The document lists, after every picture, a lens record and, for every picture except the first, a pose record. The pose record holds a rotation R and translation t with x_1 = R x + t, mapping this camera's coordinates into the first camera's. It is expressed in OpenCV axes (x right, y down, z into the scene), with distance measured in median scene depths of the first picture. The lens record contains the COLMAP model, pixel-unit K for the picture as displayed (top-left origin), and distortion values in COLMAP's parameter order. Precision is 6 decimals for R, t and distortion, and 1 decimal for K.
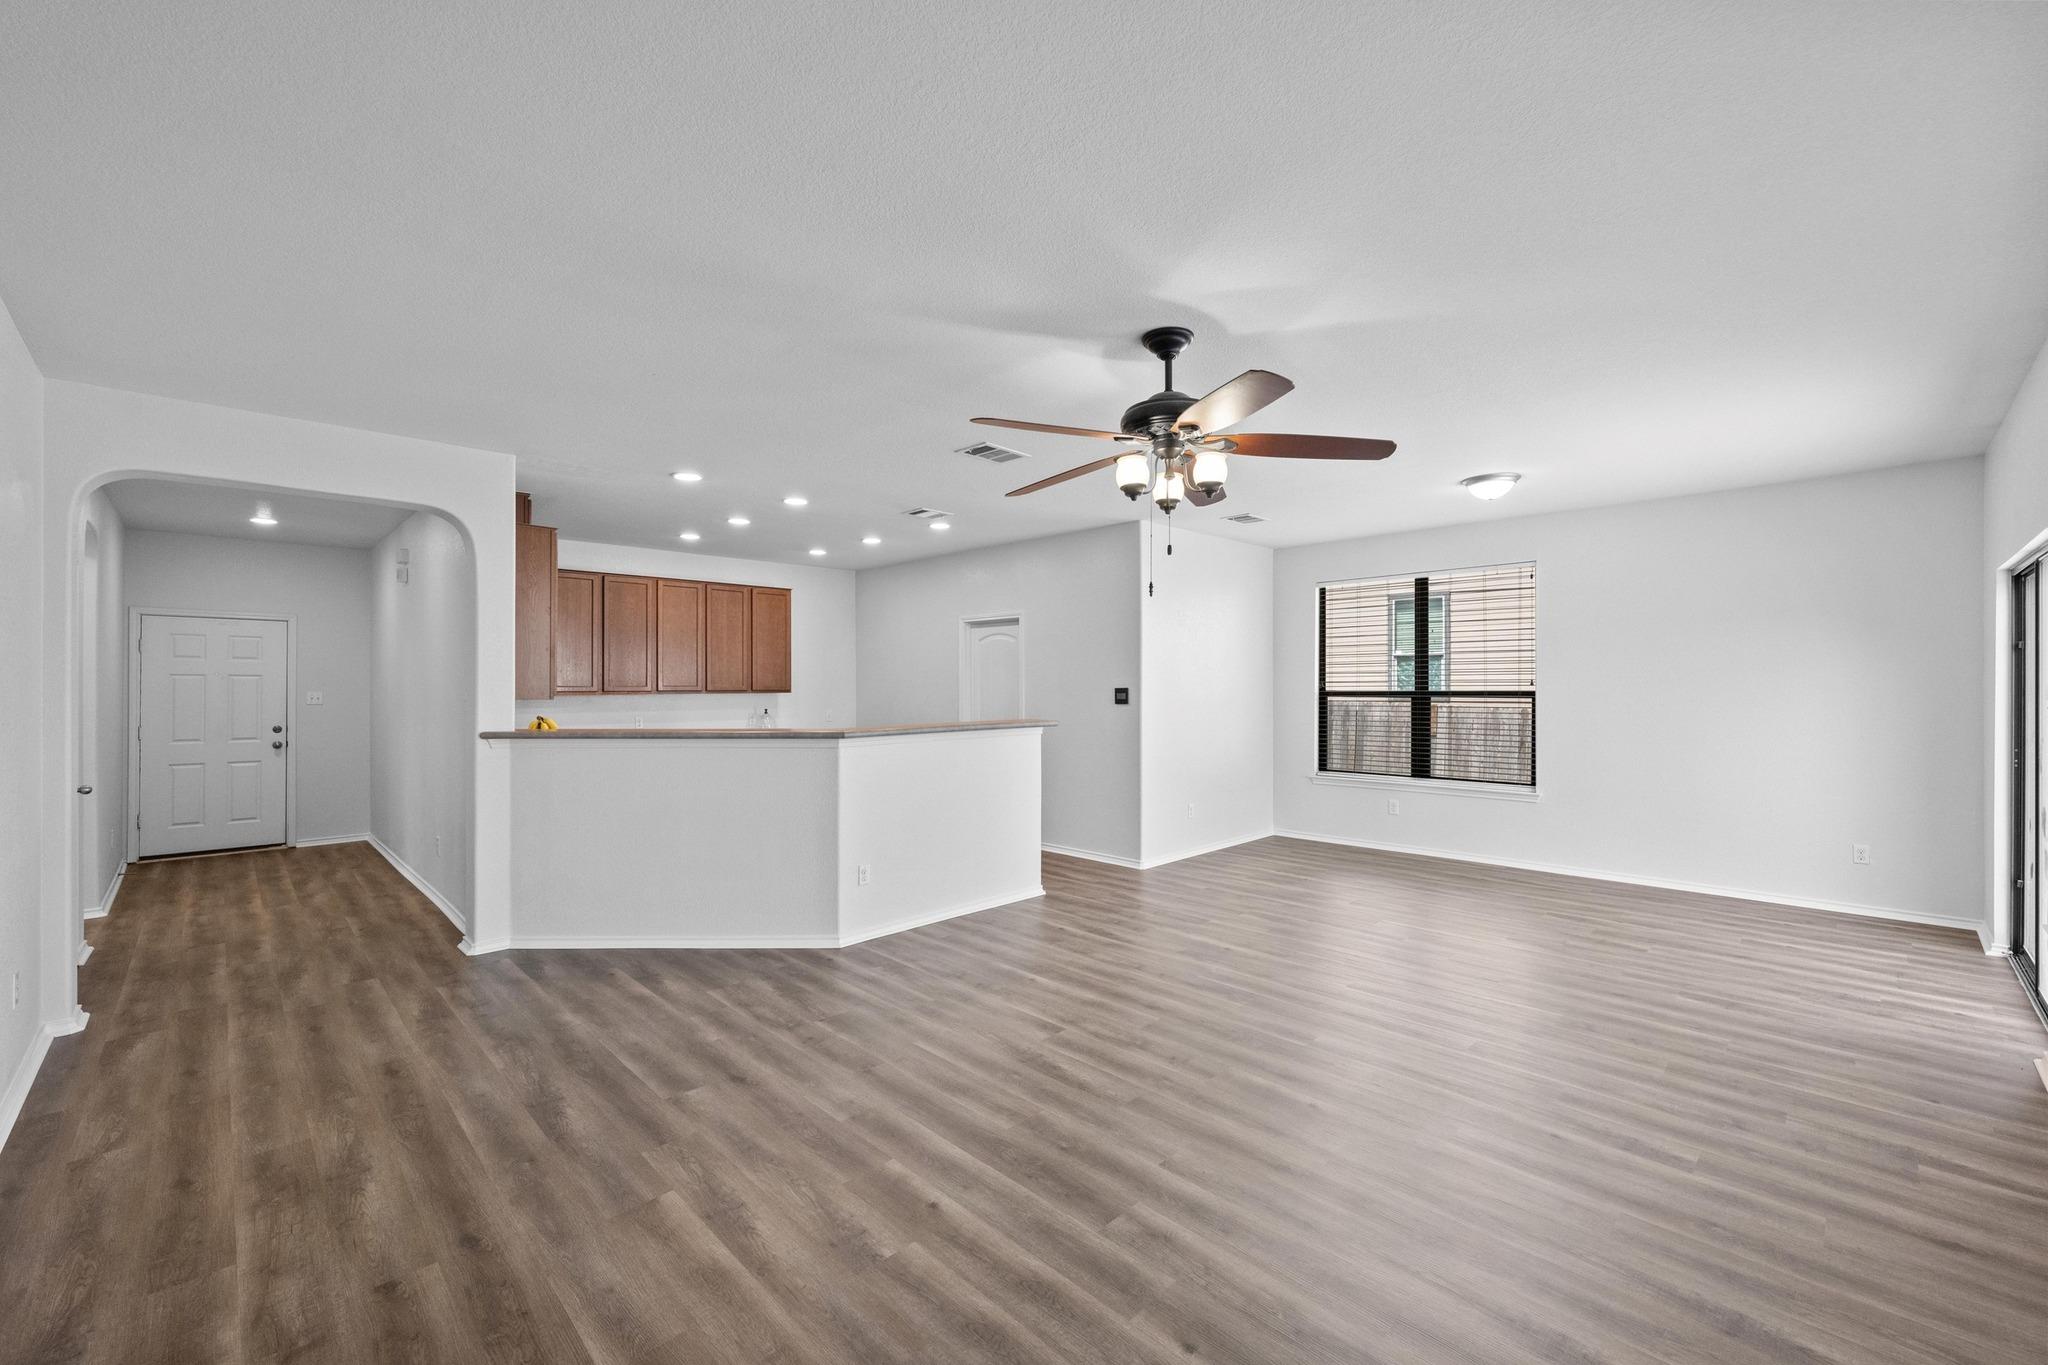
lens RADIAL K [[829.2, 0, 1024.0], [0, 829.2, 682.5], [0, 0, 1]] dist [-0.002633, -0.000040]
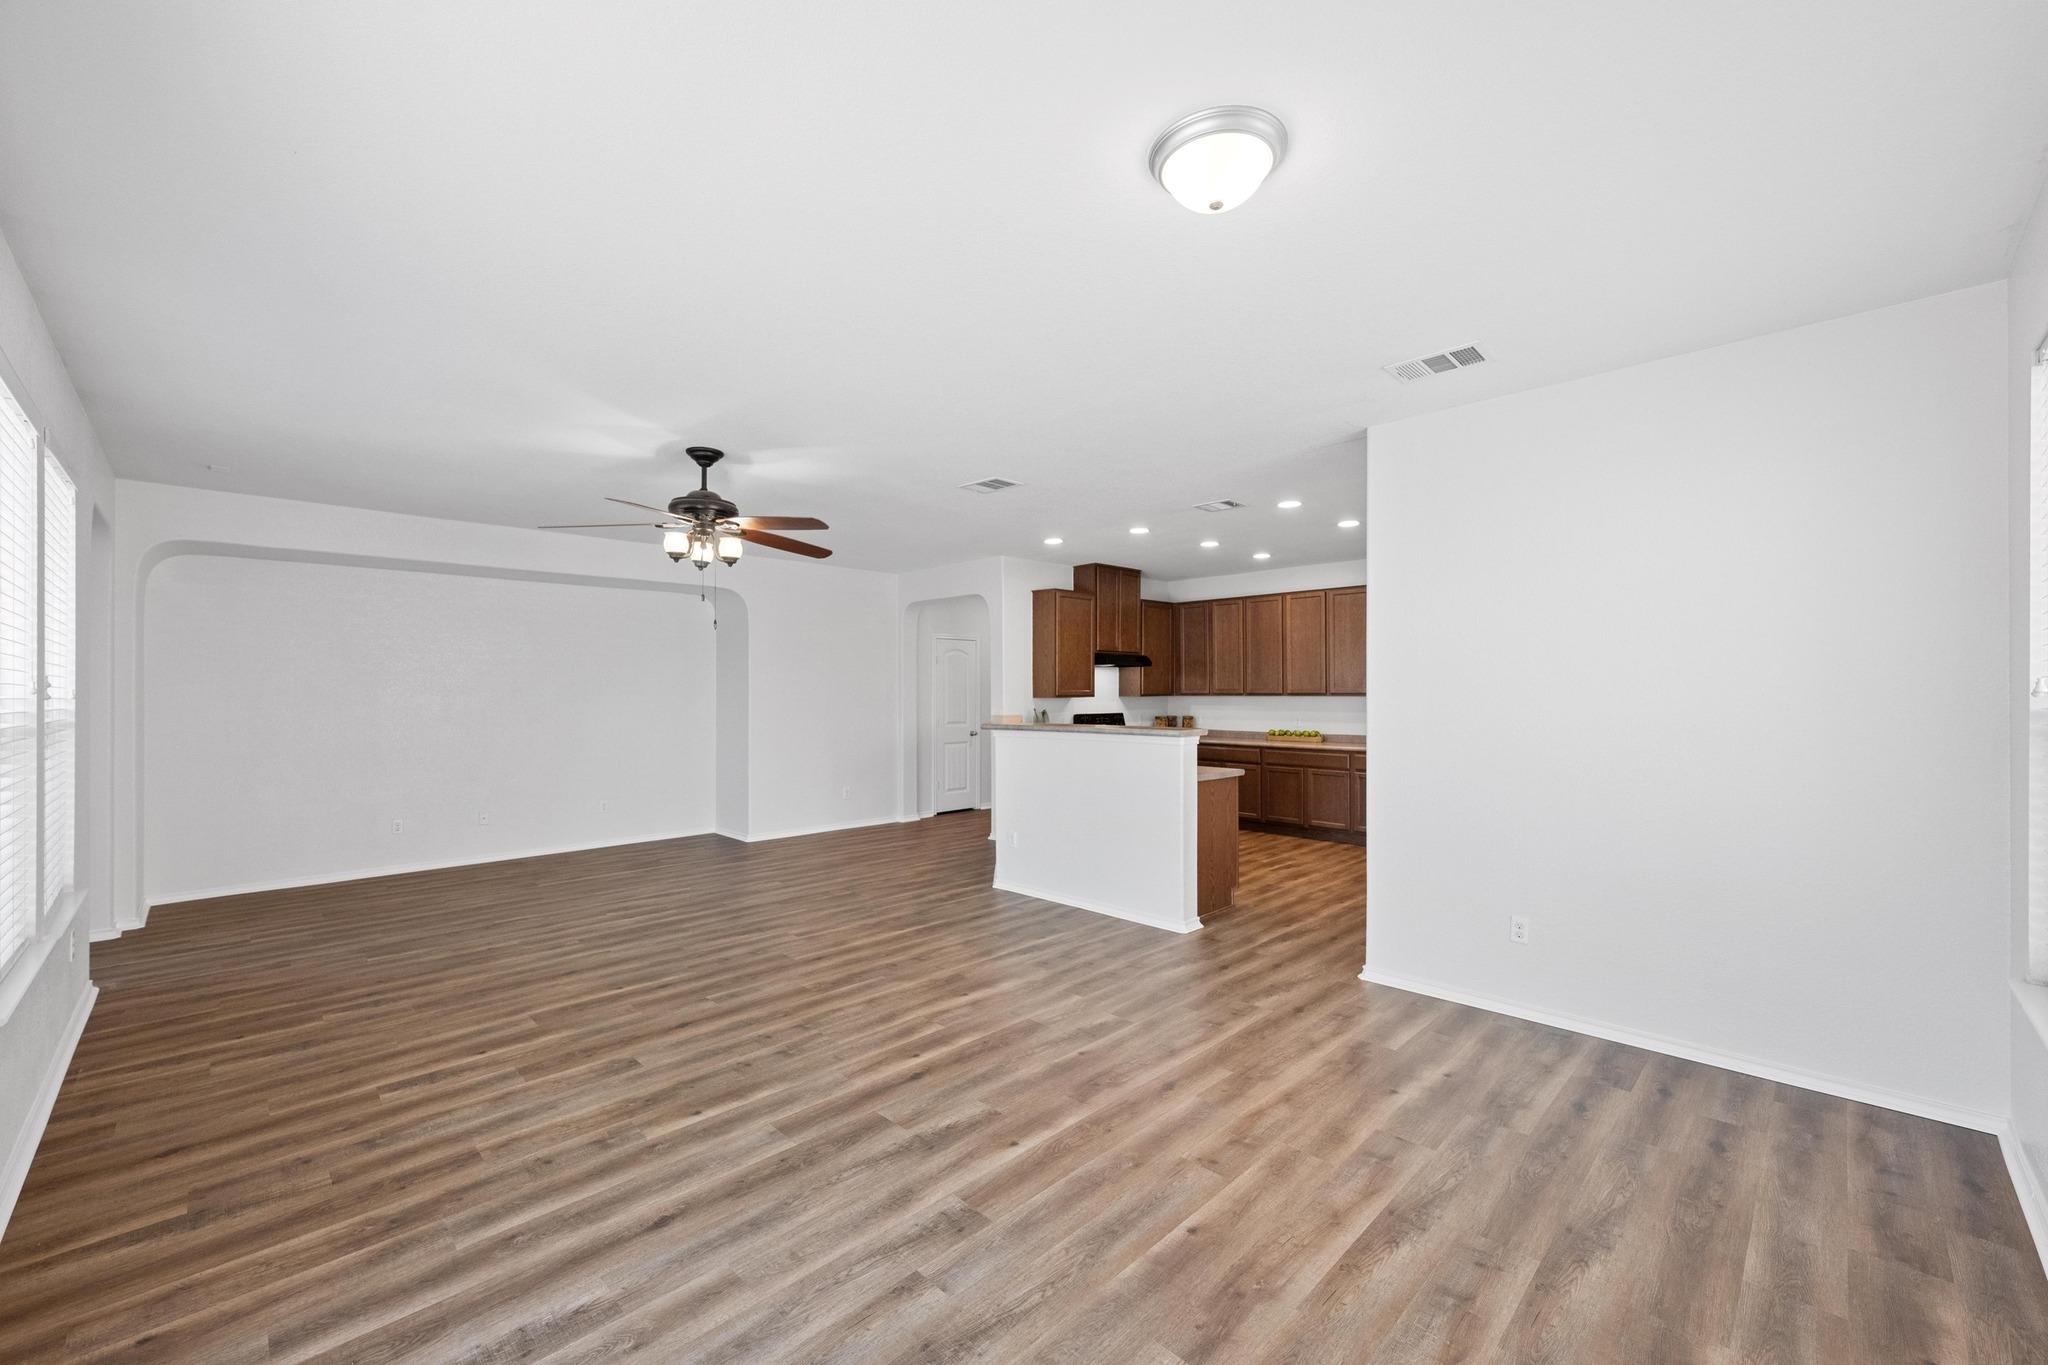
lens RADIAL K [[814.1, 0, 1027.8], [0, 814.1, 681.7], [0, 0, 1]] dist [-0.000459, 0.000014]
pose [[0.007531, -0.007811, -0.999941, 1.577175], [0.004832, 0.999958, -0.007775, 0.002280], [0.999960, -0.004773, 0.007569, 1.524085]]
